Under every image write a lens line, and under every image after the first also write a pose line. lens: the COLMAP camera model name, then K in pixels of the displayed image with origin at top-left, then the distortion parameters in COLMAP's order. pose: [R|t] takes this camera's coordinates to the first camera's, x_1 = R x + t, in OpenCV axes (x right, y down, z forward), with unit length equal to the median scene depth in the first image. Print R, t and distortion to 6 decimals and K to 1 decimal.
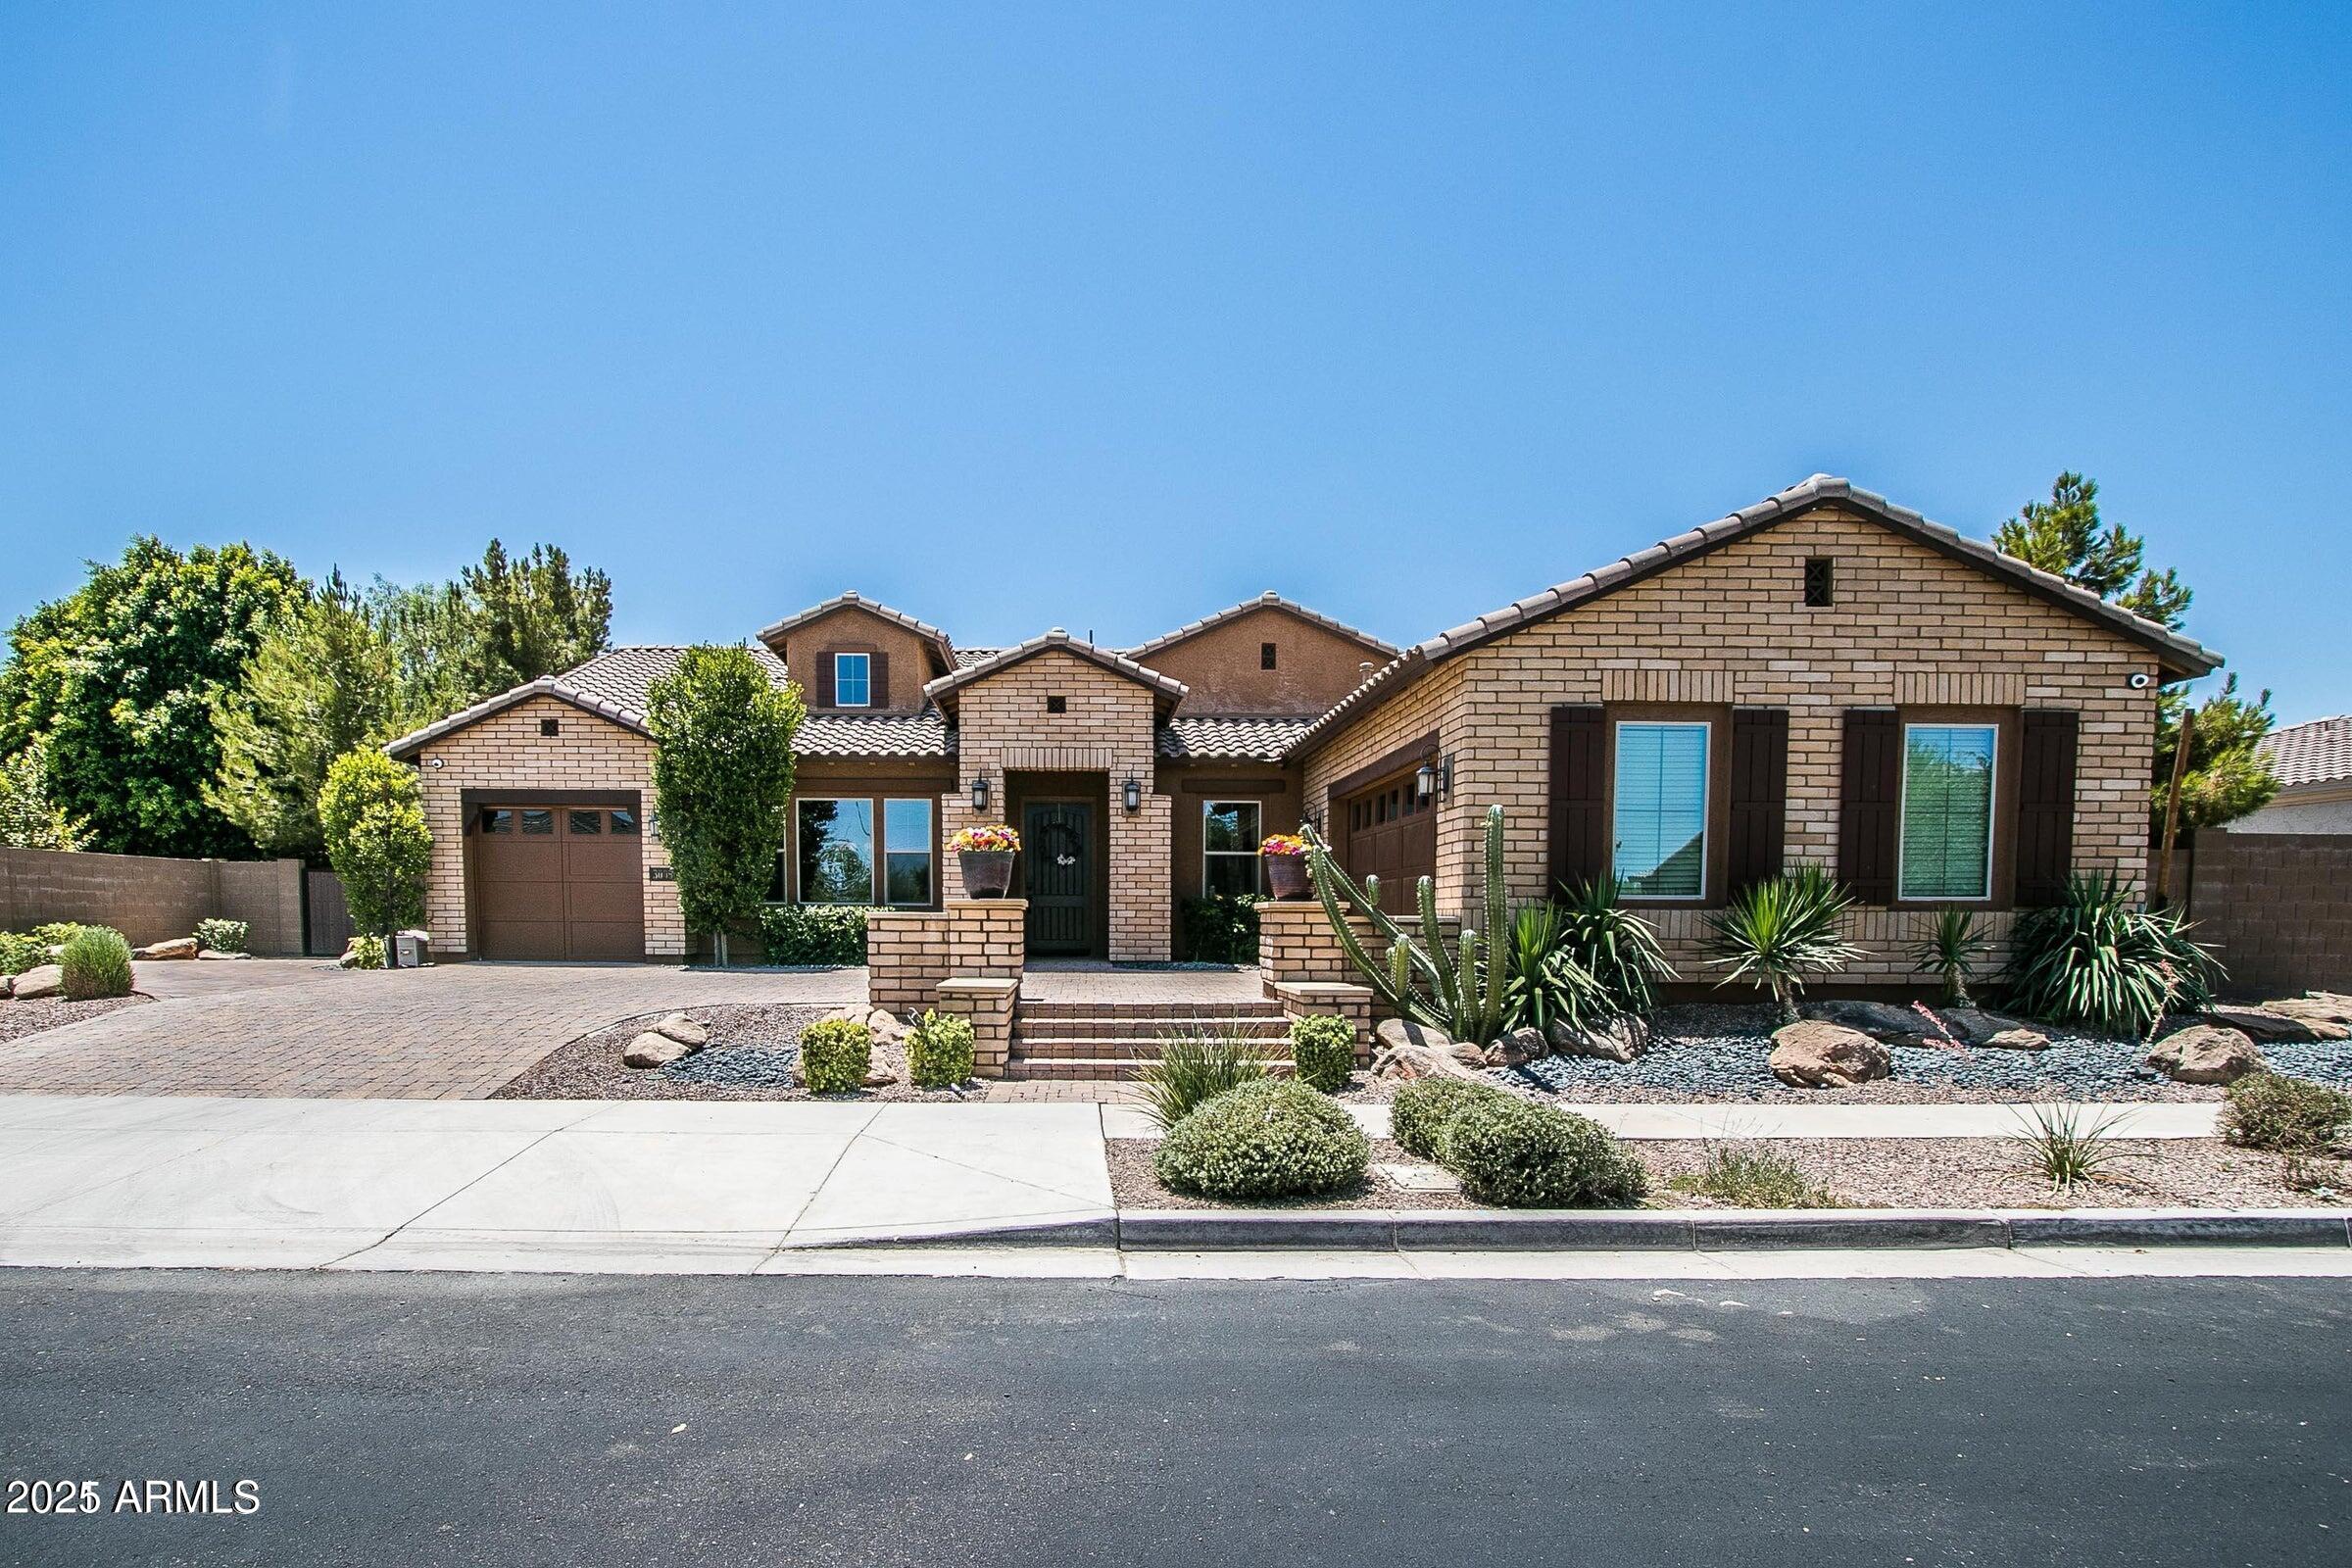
lens RADIAL K [[1154.5, 0, 1174.0], [0, 1154.5, 964.0], [0, 0, 1]] dist [-0.001174, 0.000009]
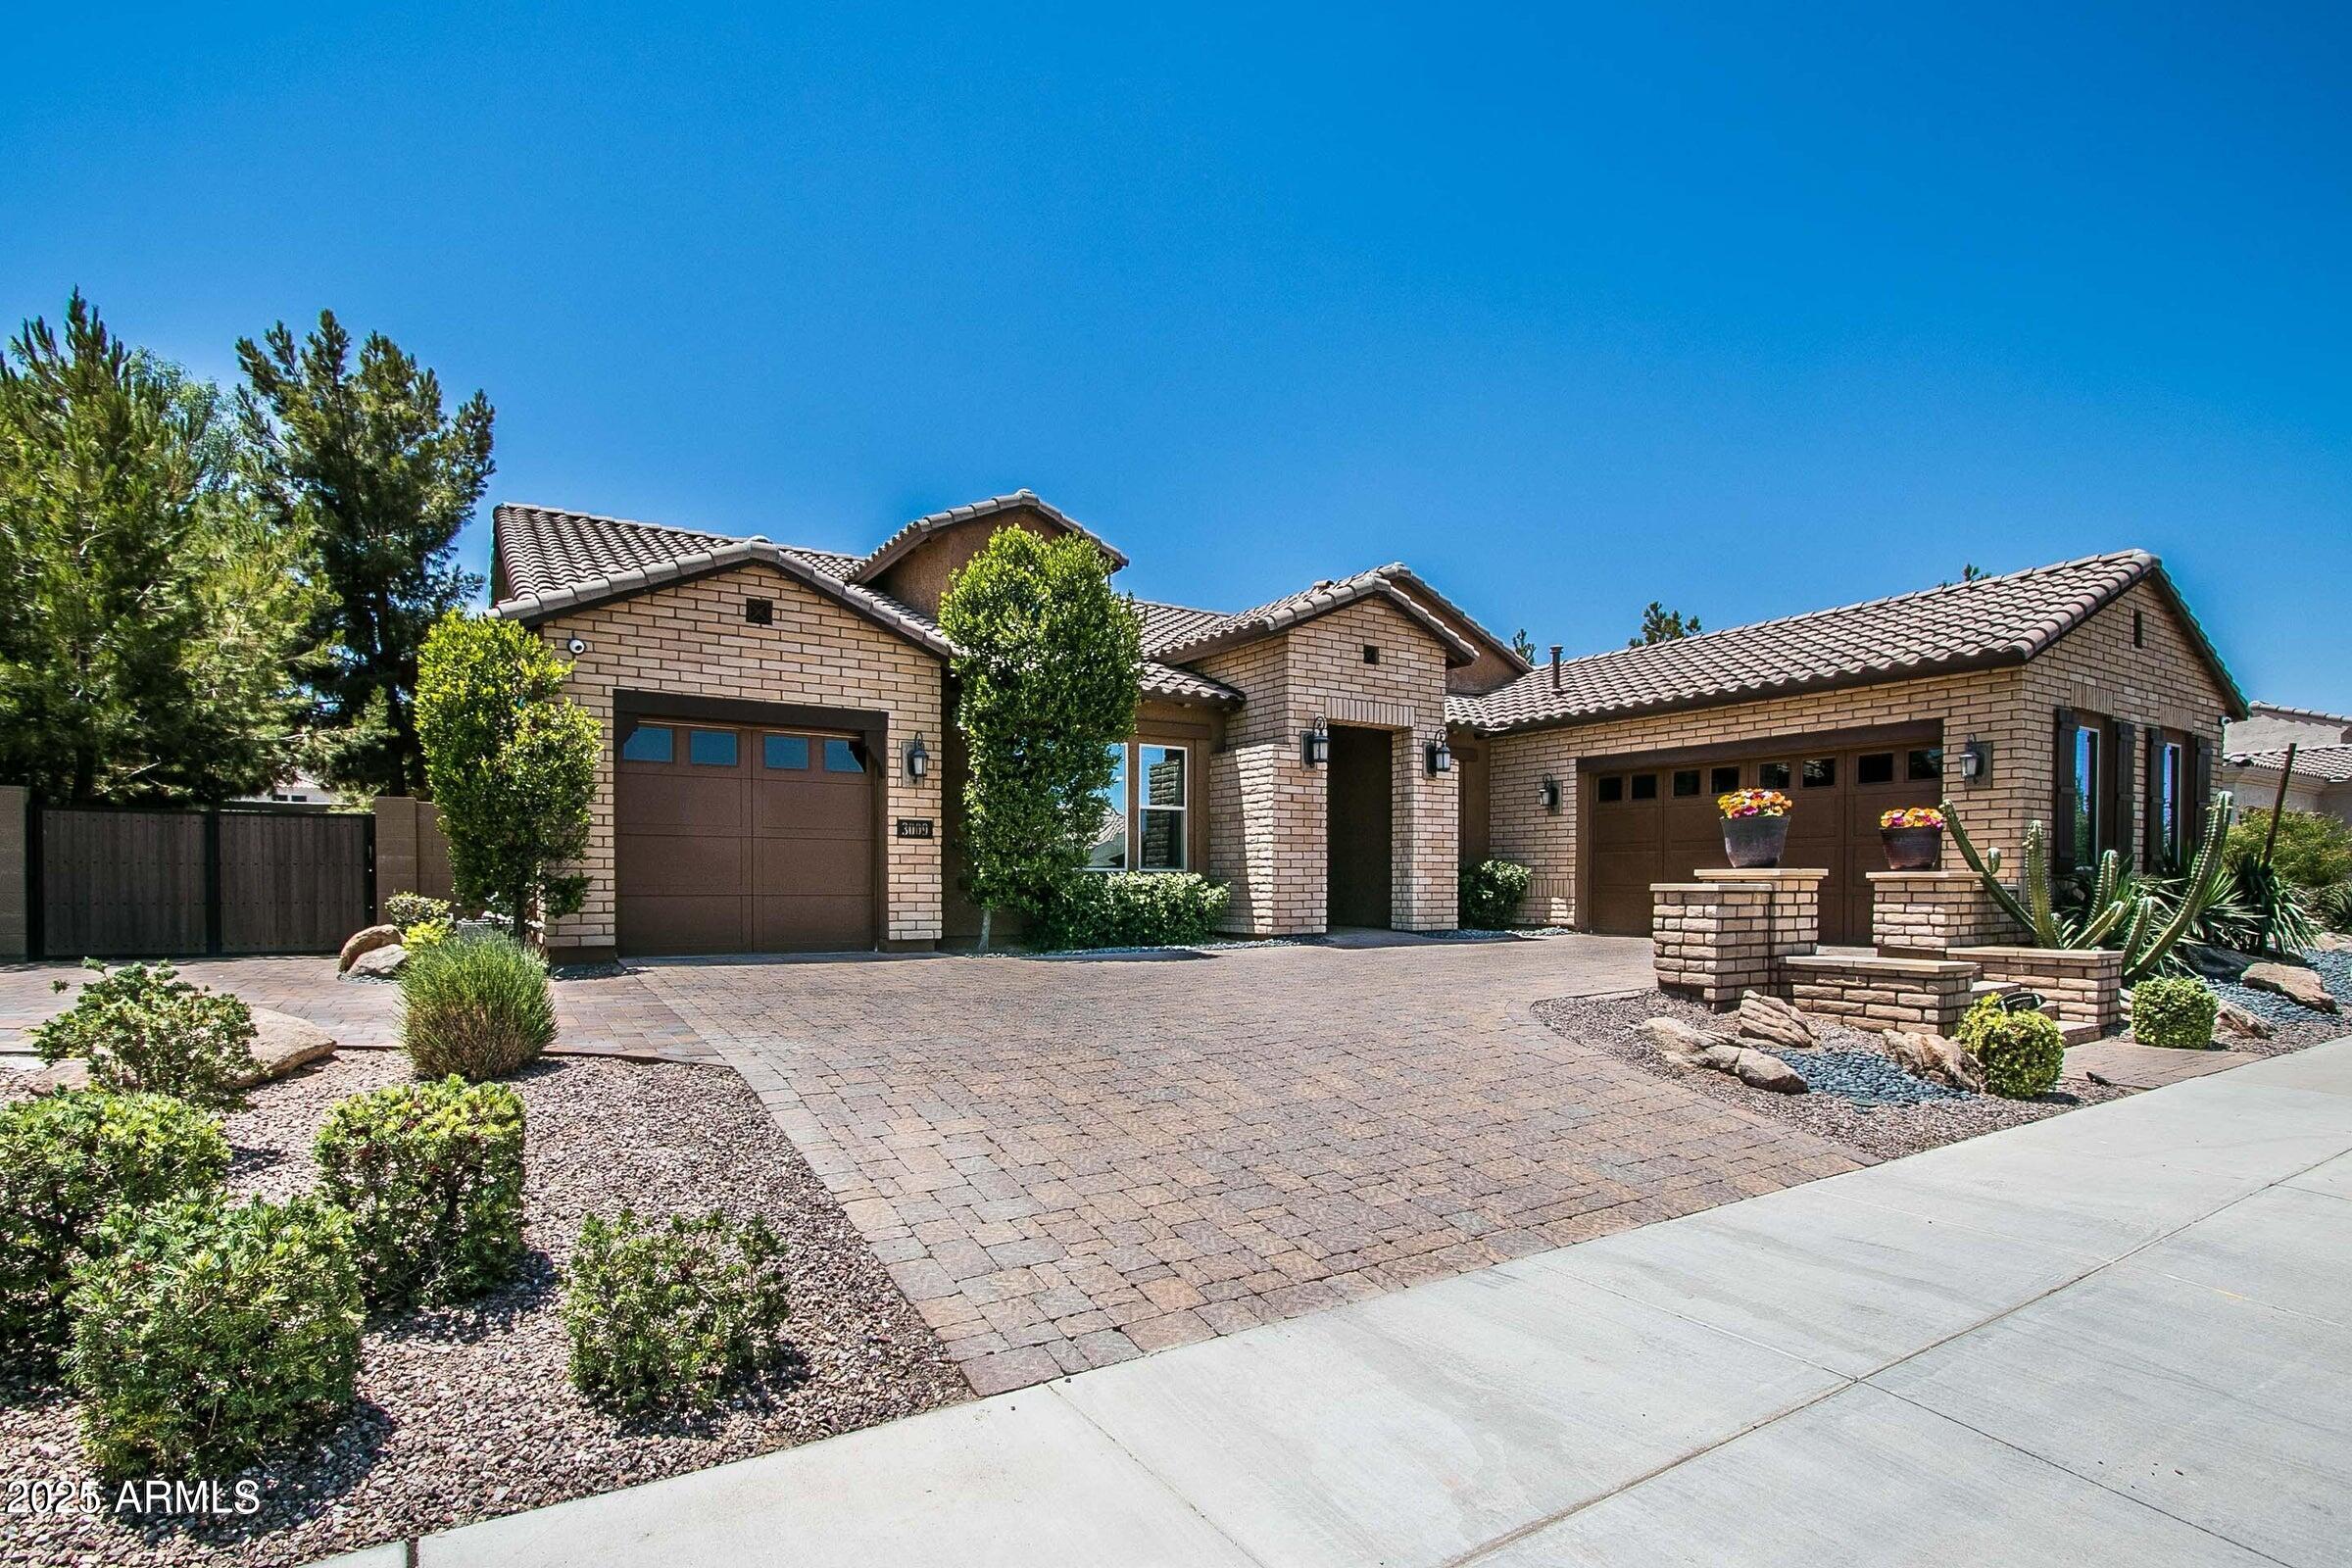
lens RADIAL K [[1086.6, 0, 1112.5], [0, 1086.6, 865.0], [0, 0, 1]] dist [-0.017912, -0.000037]
pose [[0.859957, 0.003089, 0.510357, -0.700850], [0.023157, 0.998716, -0.045066, -0.021865], [-0.509841, 0.050573, 0.858781, 0.357406]]
